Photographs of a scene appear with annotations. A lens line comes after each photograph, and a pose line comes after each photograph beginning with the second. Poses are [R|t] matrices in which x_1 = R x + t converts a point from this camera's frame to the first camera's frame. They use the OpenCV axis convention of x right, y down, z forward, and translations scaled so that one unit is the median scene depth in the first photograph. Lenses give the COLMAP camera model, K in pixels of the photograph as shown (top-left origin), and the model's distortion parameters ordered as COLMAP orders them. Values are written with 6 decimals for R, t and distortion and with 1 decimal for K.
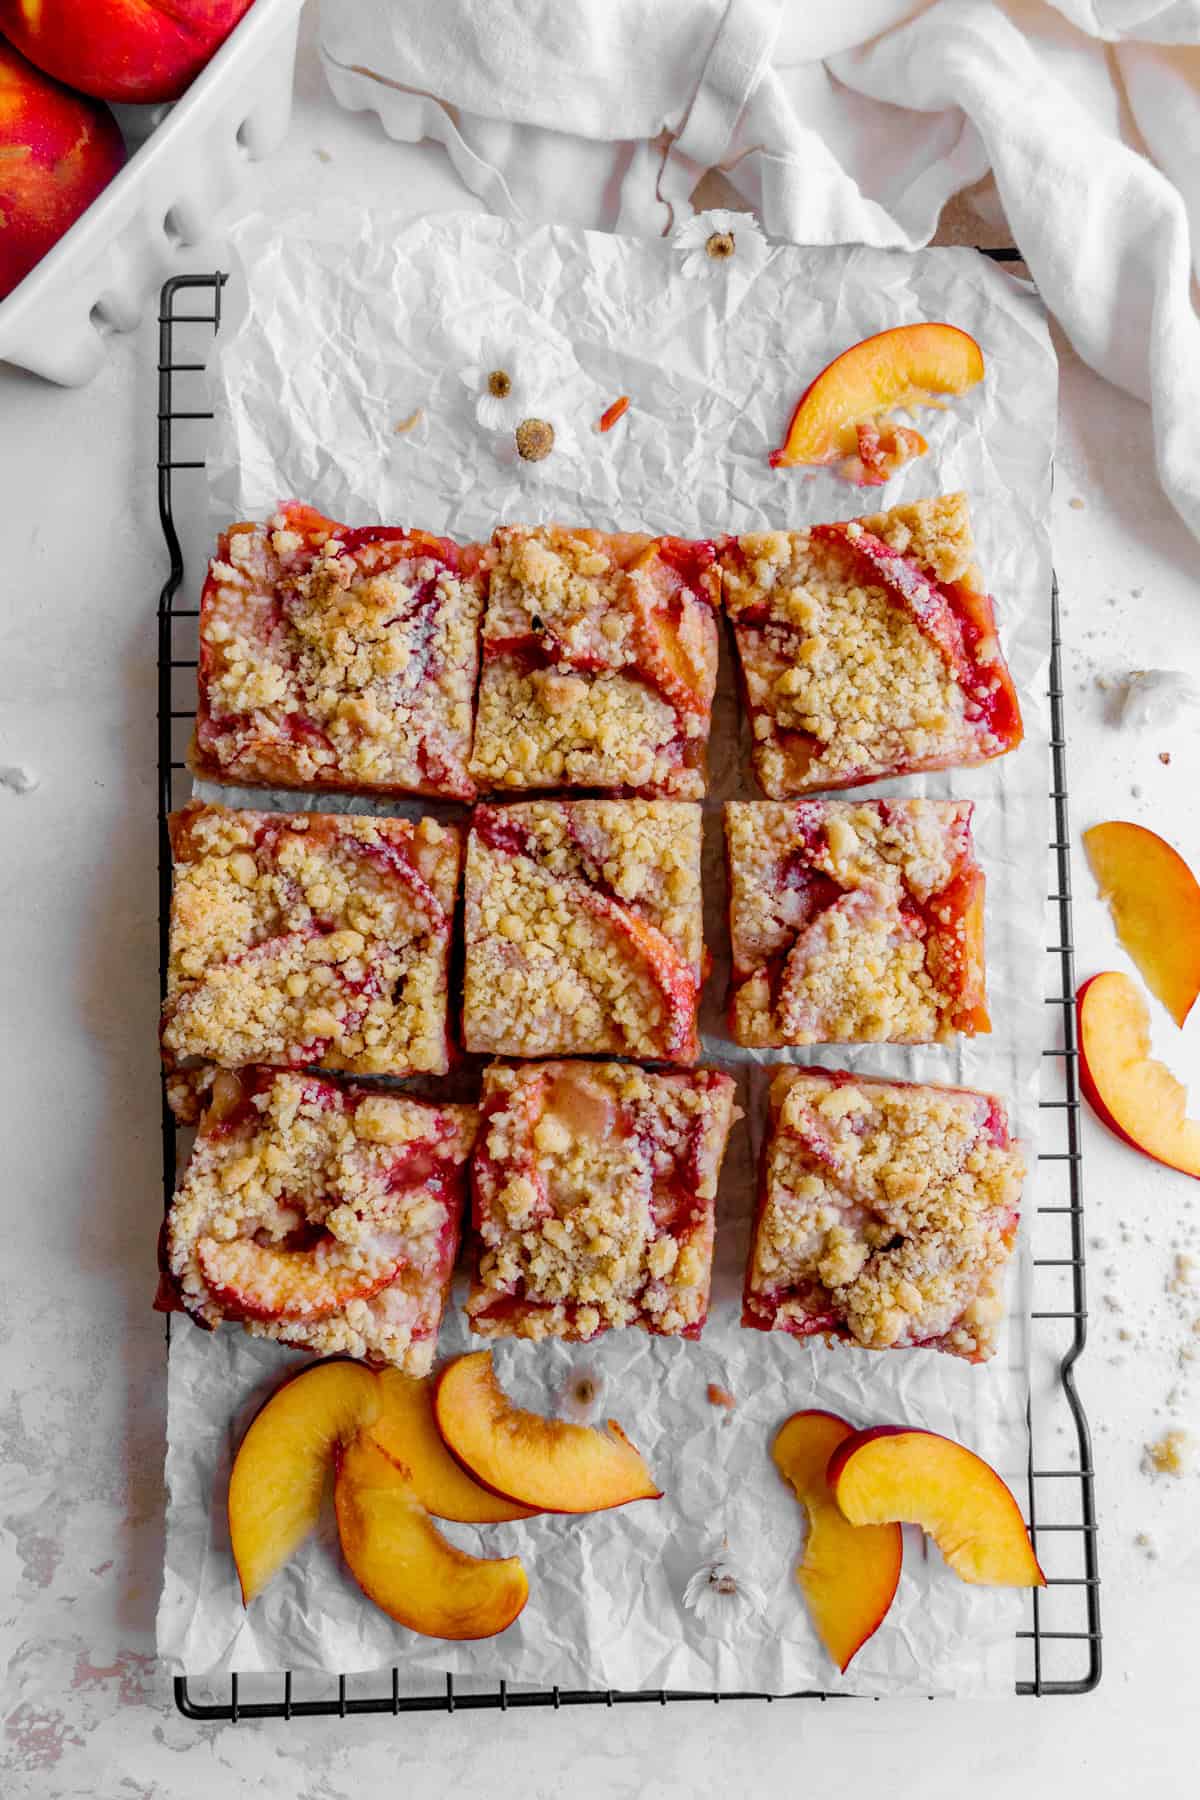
lens RADIAL K [[1327.6, 0, 600.0], [0, 1327.6, 900.0], [0, 0, 1]] dist [-0.003462, 0.005971]
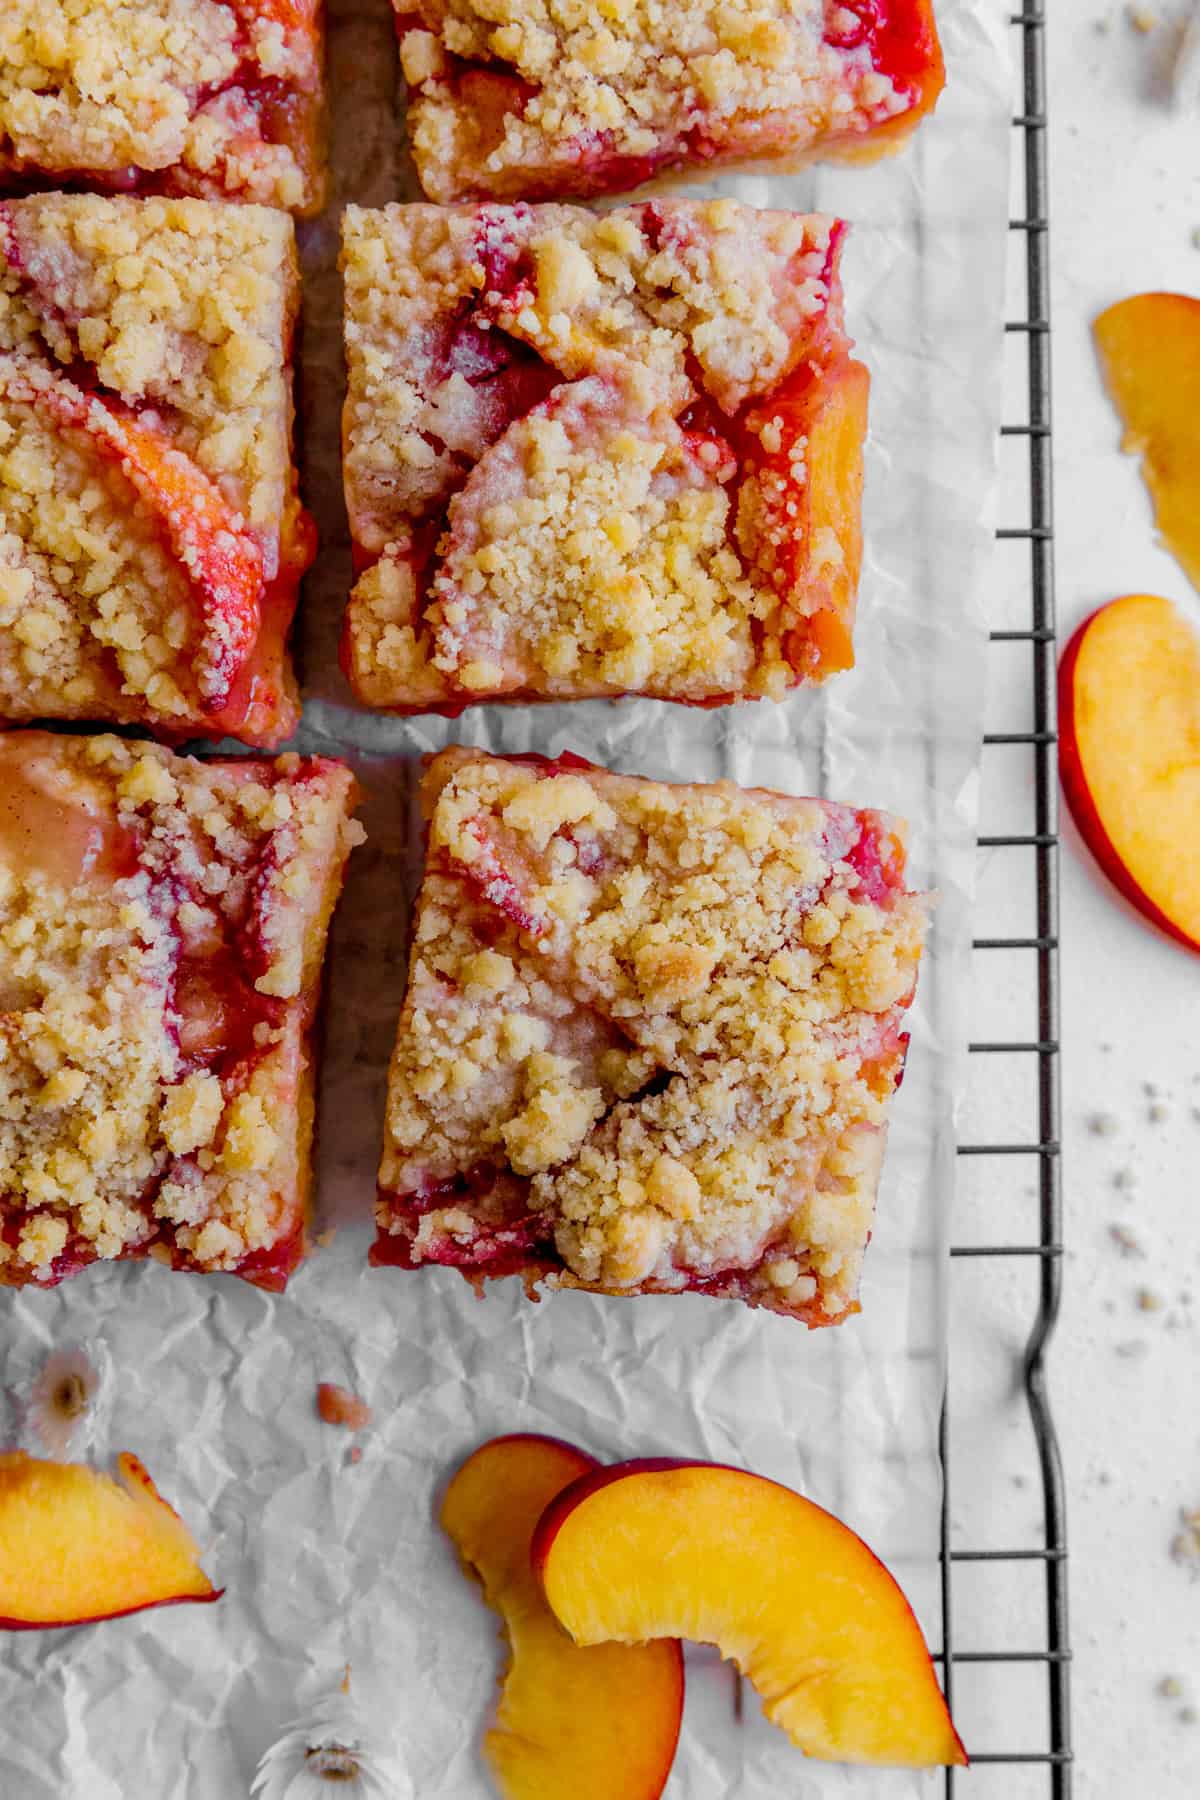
lens RADIAL K [[2324.9, 0, 600.0], [0, 2324.9, 900.0], [0, 0, 1]] dist [-0.019452, 0.036364]
pose [[0.999635, 0.006625, 0.026202, 0.174195], [-0.008089, 0.998389, 0.056159, 0.136323], [-0.025788, -0.056351, 0.998078, 0.126675]]
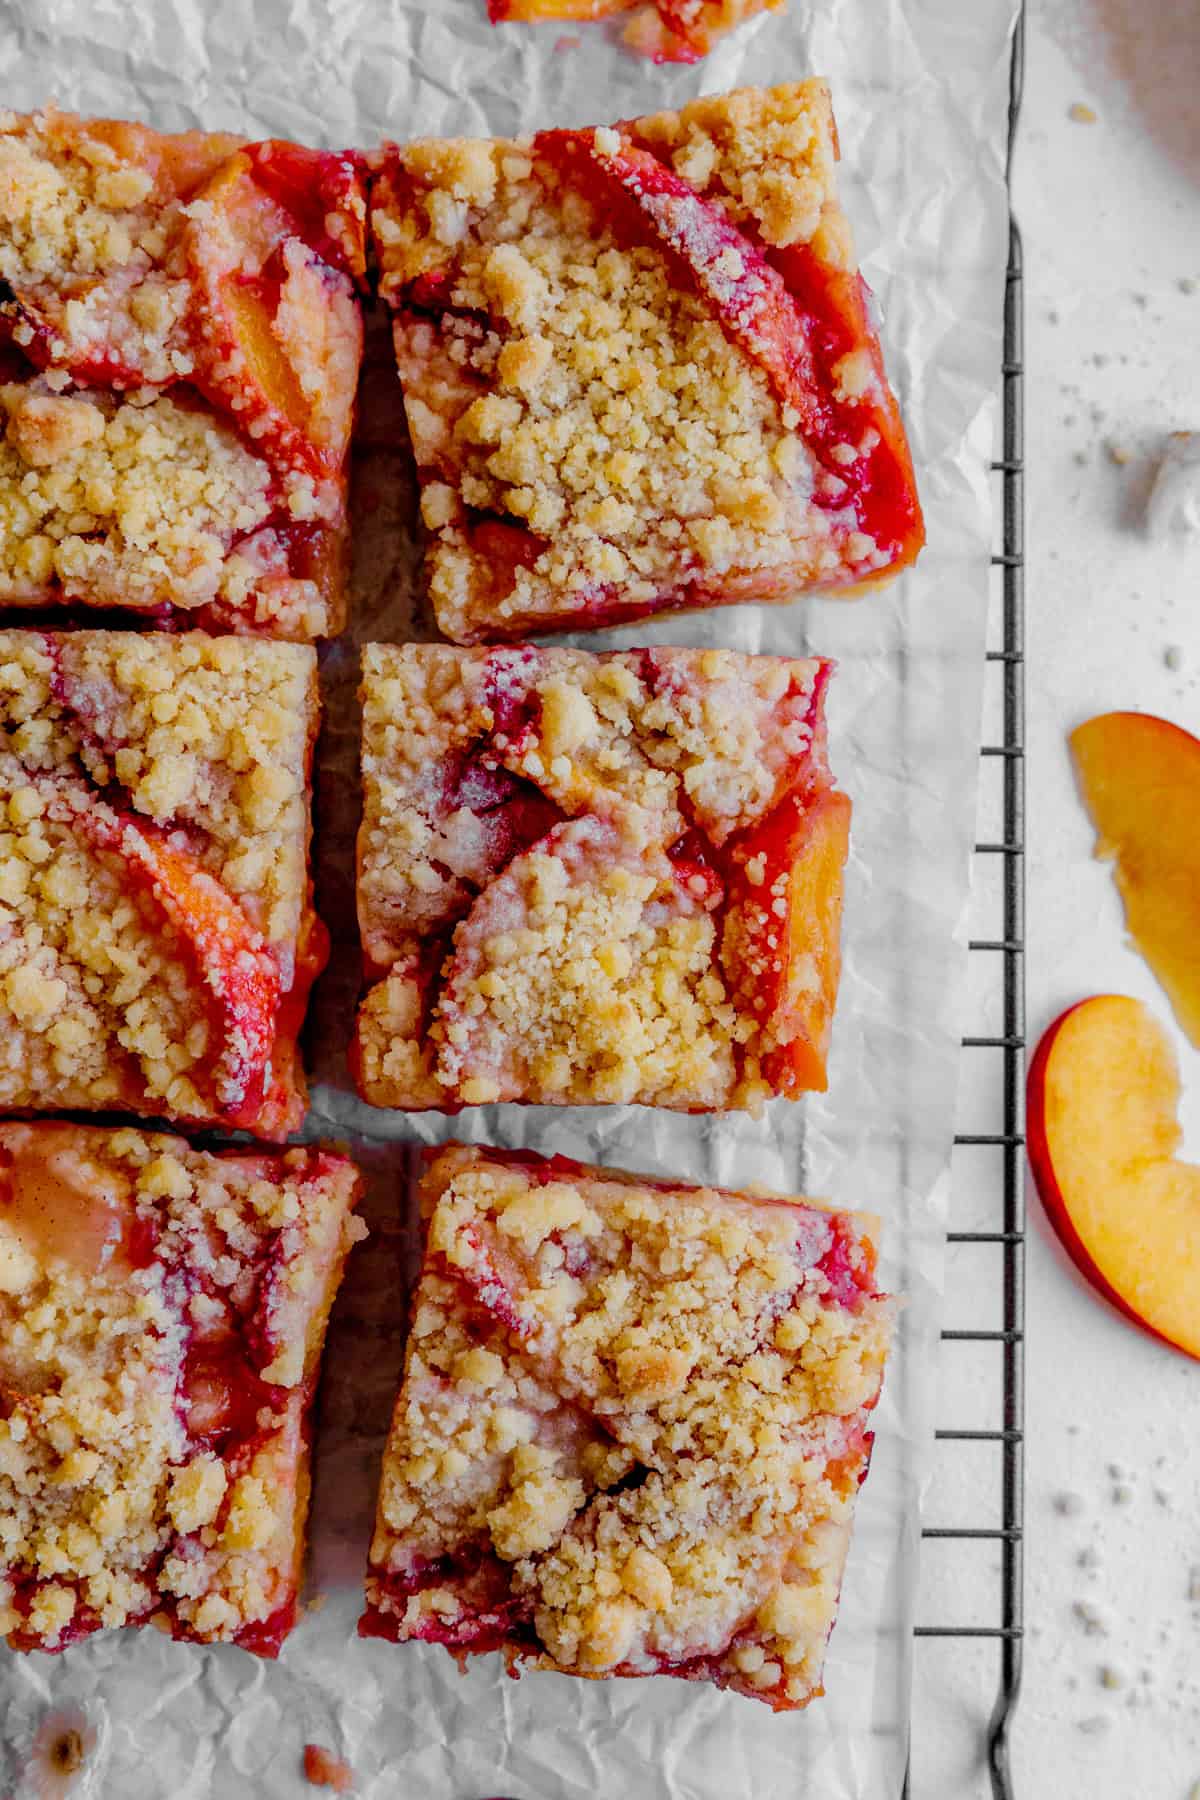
lens RADIAL K [[2658.2, 0, 600.0], [0, 2658.2, 900.0], [0, 0, 1]] dist [-0.033343, 0.063842]
pose [[0.999240, 0.032649, 0.021273, 0.174958], [-0.032563, 0.999460, -0.004387, 0.030607], [-0.021405, 0.003691, 0.999764, -0.063613]]
